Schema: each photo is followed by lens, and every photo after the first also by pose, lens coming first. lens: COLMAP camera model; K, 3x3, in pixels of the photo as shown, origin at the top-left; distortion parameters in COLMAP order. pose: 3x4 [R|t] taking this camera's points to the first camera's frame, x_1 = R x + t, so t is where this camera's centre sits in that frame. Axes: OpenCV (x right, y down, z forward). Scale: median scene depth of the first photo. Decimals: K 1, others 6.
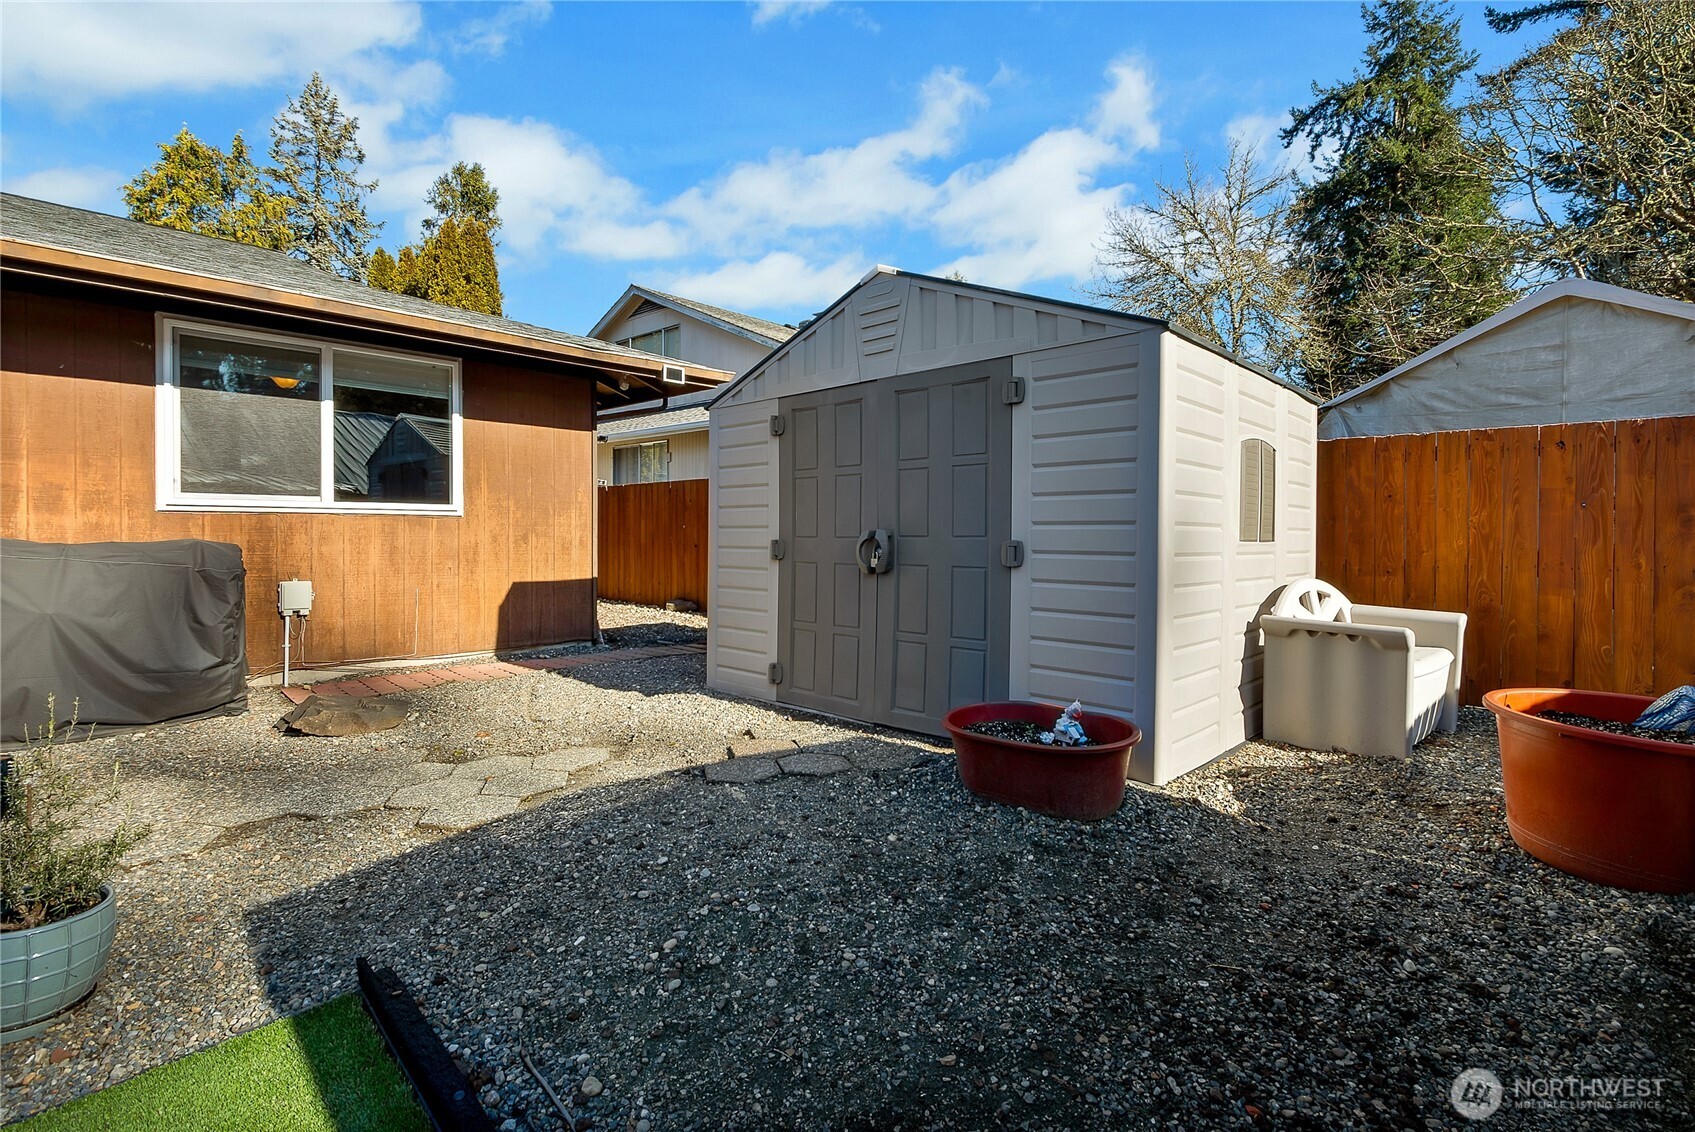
lens RADIAL K [[791.0, 0, 833.2], [0, 791.0, 542.9], [0, 0, 1]] dist [0.012053, -0.005475]
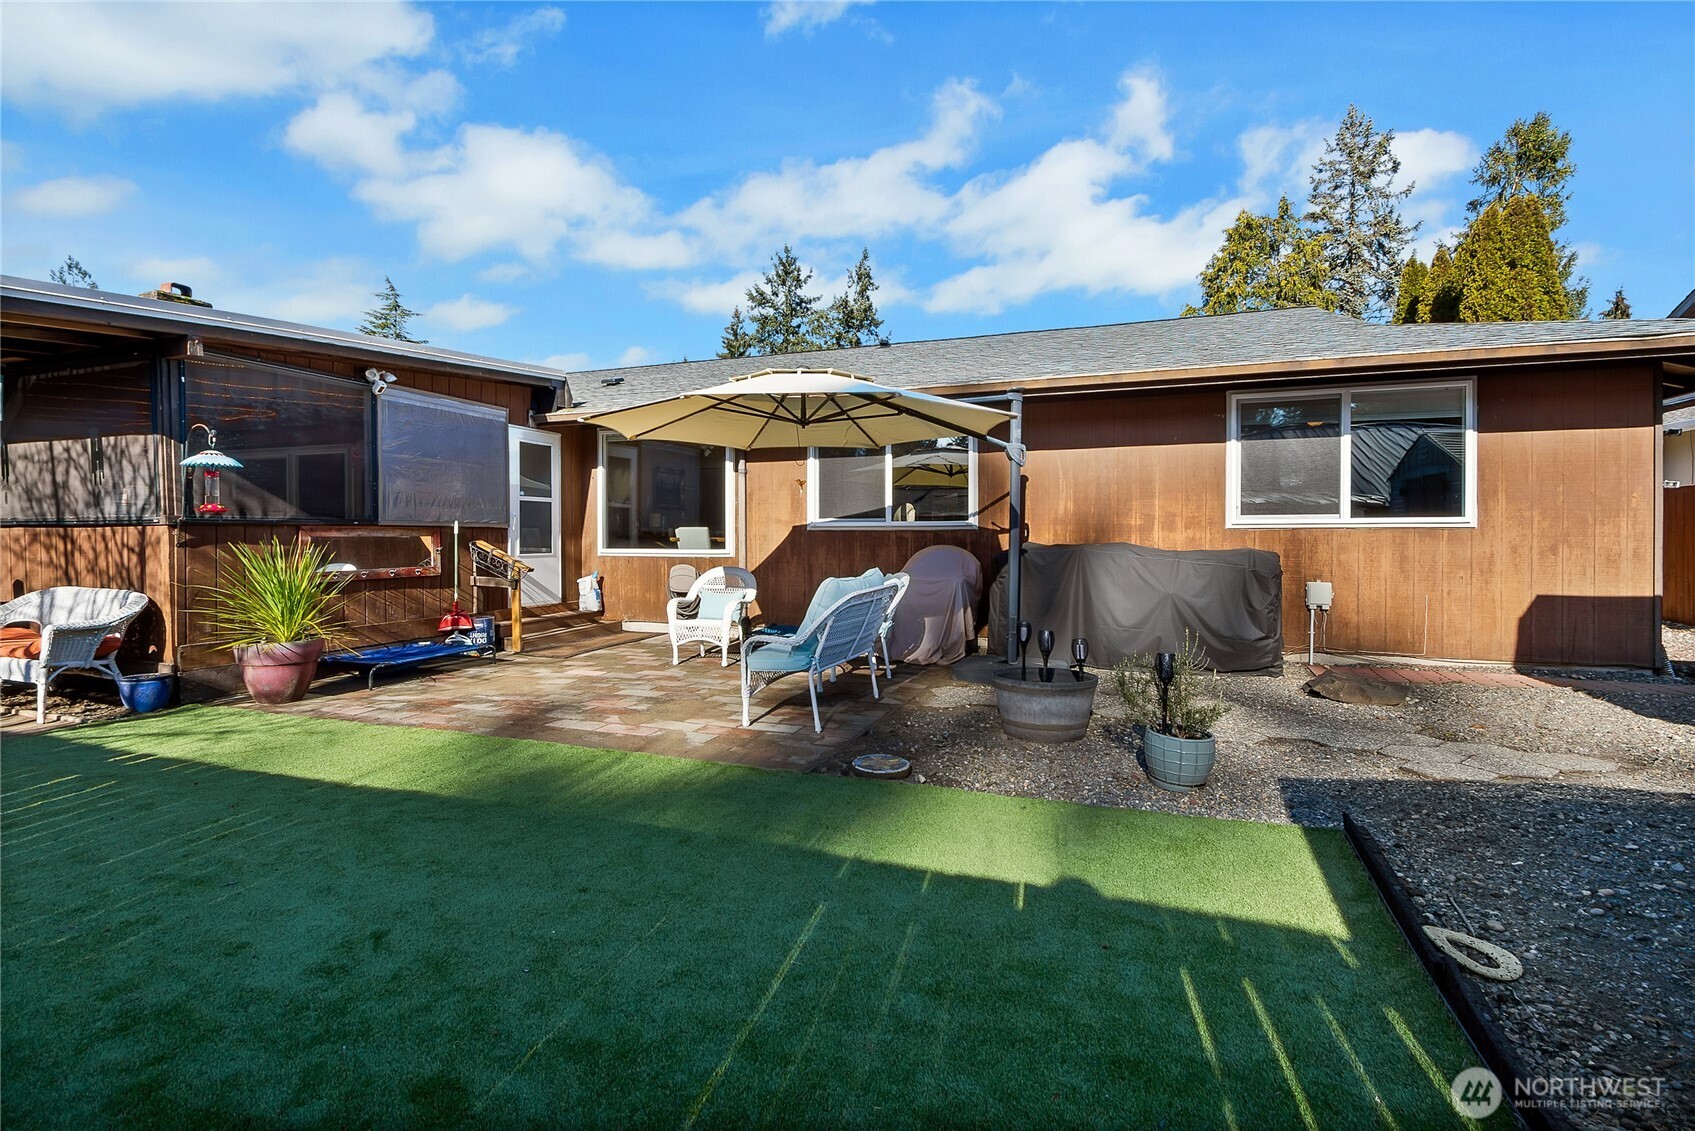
lens RADIAL K [[791.0, 0, 833.2], [0, 791.0, 542.4], [0, 0, 1]] dist [0.012053, -0.005475]
pose [[0.404495, -0.000029, -0.914540, 0.161400], [-0.011535, 0.999920, -0.005134, 0.000525], [0.914468, 0.012626, 0.404462, -0.212517]]
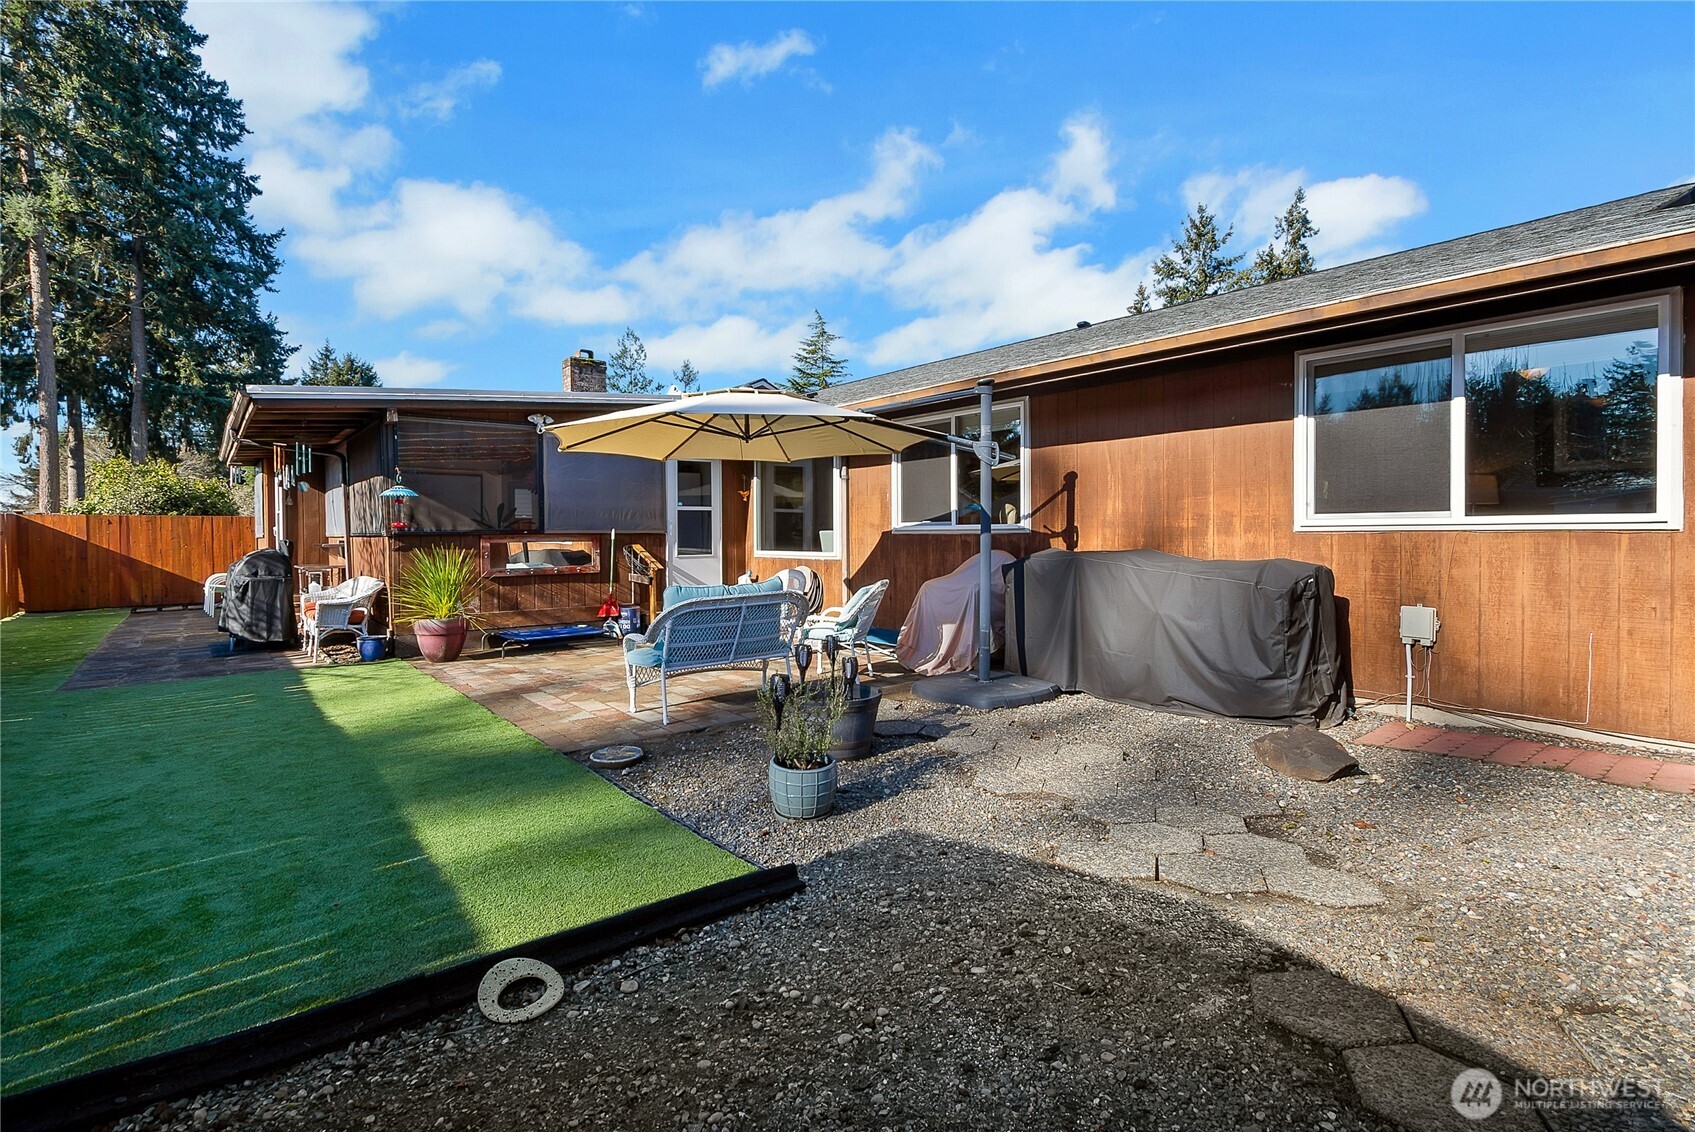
lens RADIAL K [[803.6, 0, 842.6], [0, 803.6, 552.6], [0, 0, 1]] dist [0.003134, -0.005457]
pose [[-0.119441, 0.018125, -0.992676, 0.296853], [-0.009680, 0.999765, 0.019419, -0.024142], [0.992794, 0.011929, -0.119238, 0.452751]]
